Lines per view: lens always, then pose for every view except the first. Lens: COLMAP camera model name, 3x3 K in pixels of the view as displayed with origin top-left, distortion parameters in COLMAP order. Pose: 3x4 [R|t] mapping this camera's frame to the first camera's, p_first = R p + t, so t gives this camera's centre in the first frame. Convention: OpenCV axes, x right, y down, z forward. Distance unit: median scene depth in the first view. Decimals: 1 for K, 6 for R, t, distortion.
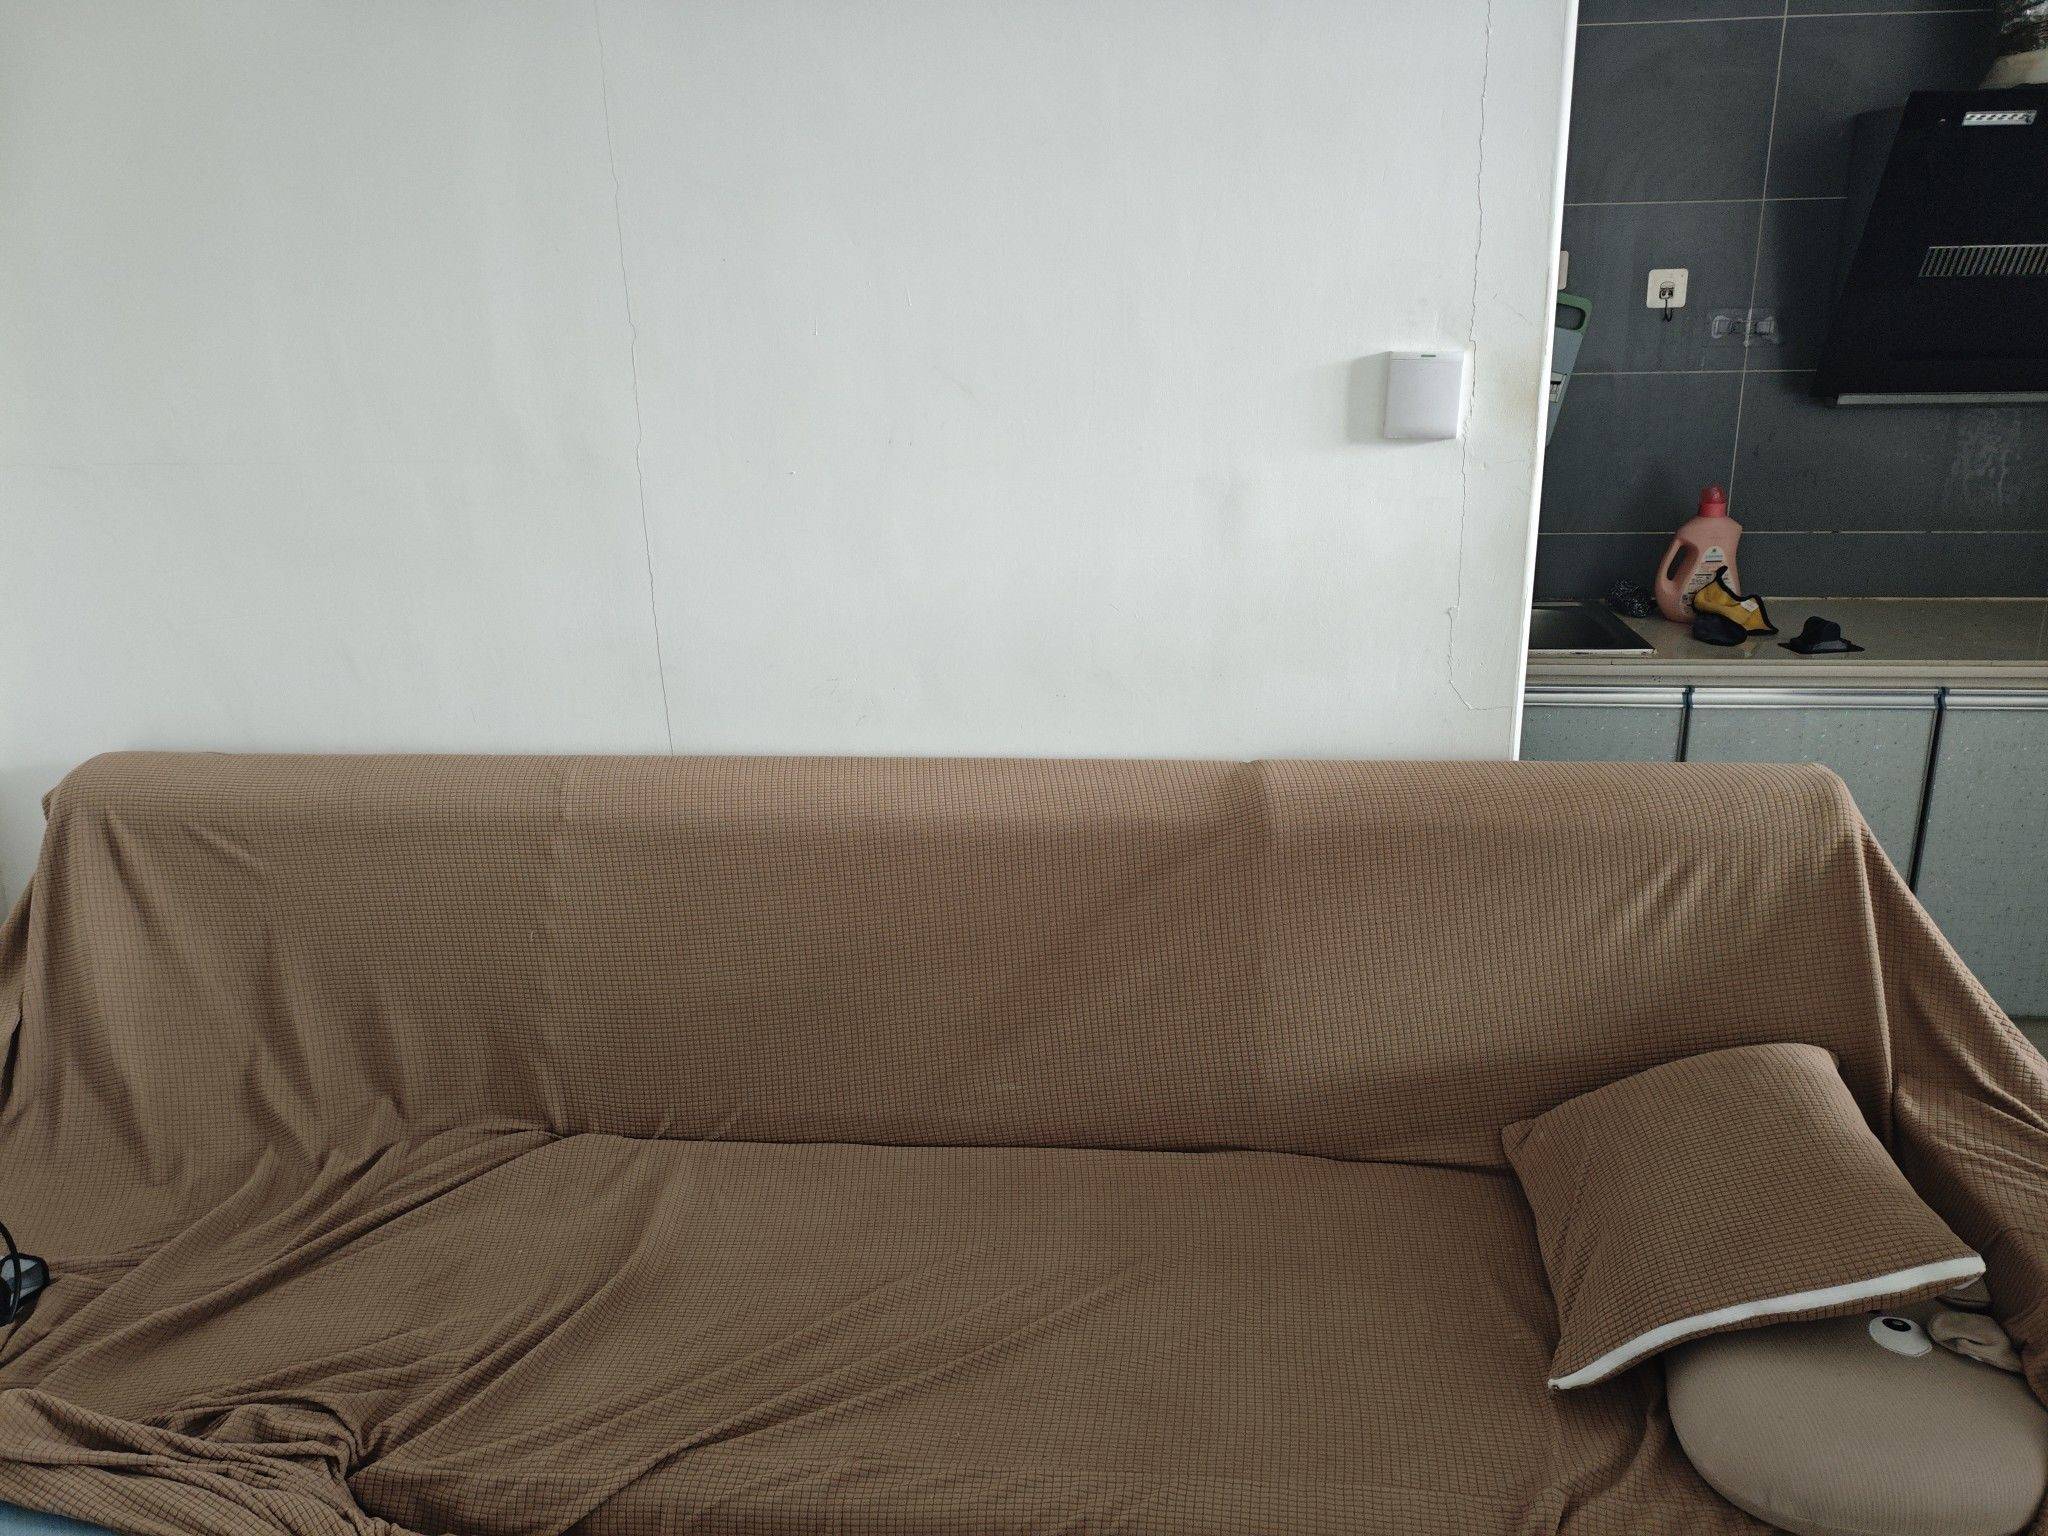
lens RADIAL K [[1570.3, 0, 1032.1], [0, 1570.3, 776.9], [0, 0, 1]] dist [0.002376, -0.014907]
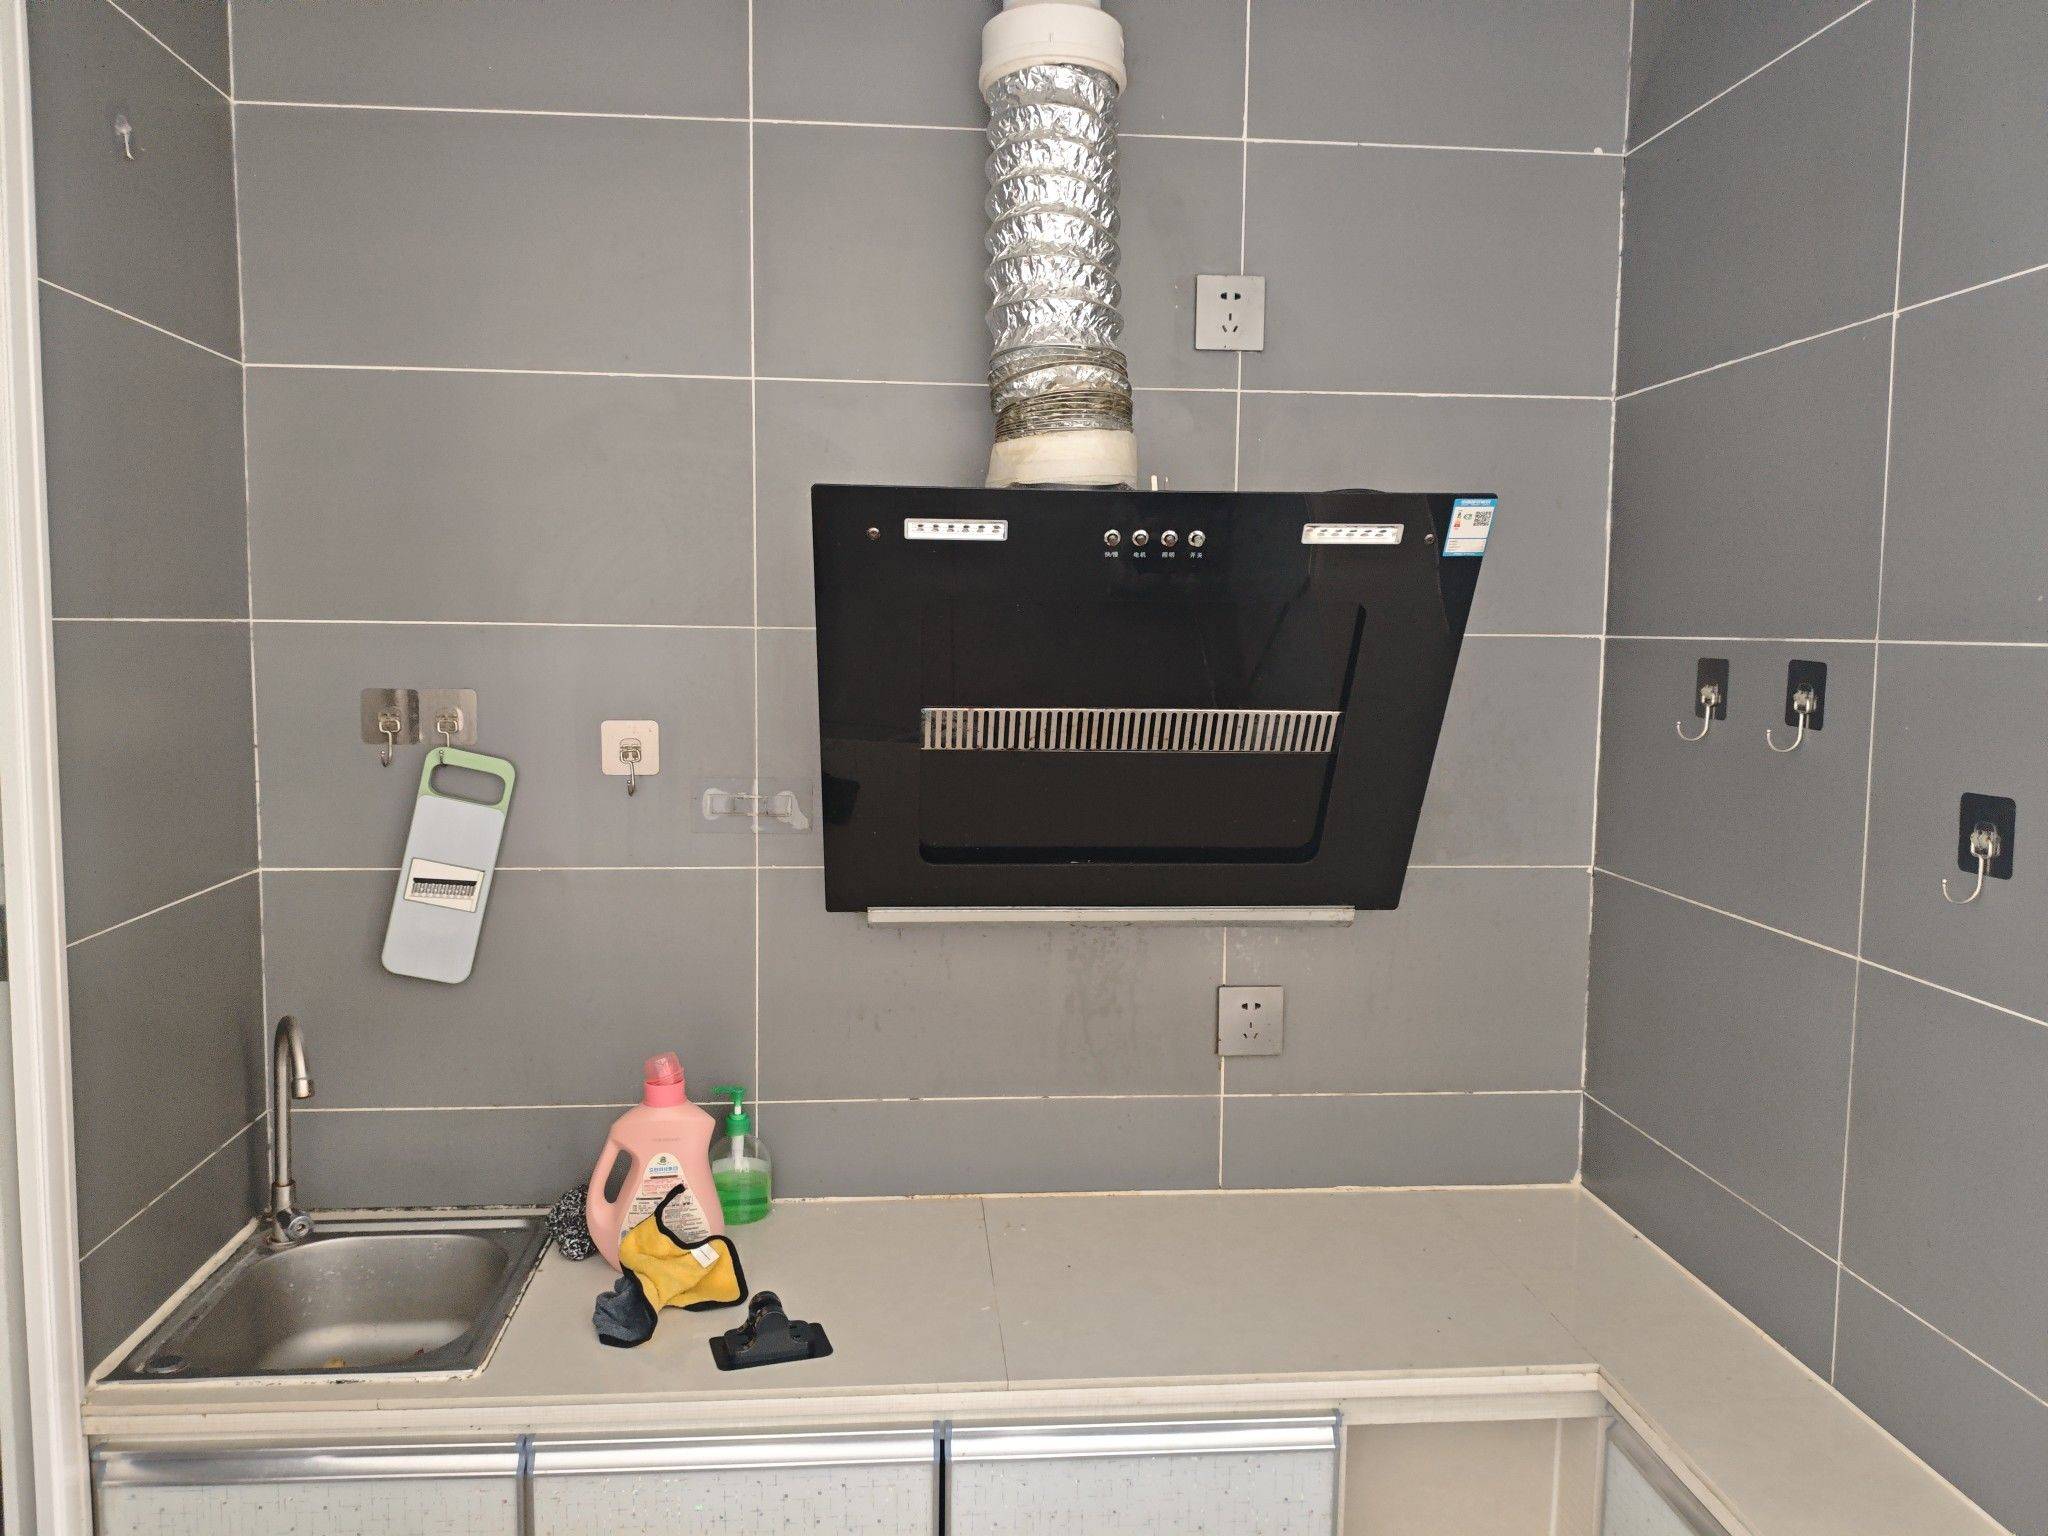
lens RADIAL K [[1570.3, 0, 1014.6], [0, 1570.3, 765.1], [0, 0, 1]] dist [0.002376, -0.014907]
pose [[0.980032, 0.020026, 0.197828, 0.441596], [0.025115, 0.974481, -0.223061, -0.153430], [-0.197246, 0.223575, 0.954520, 0.336647]]
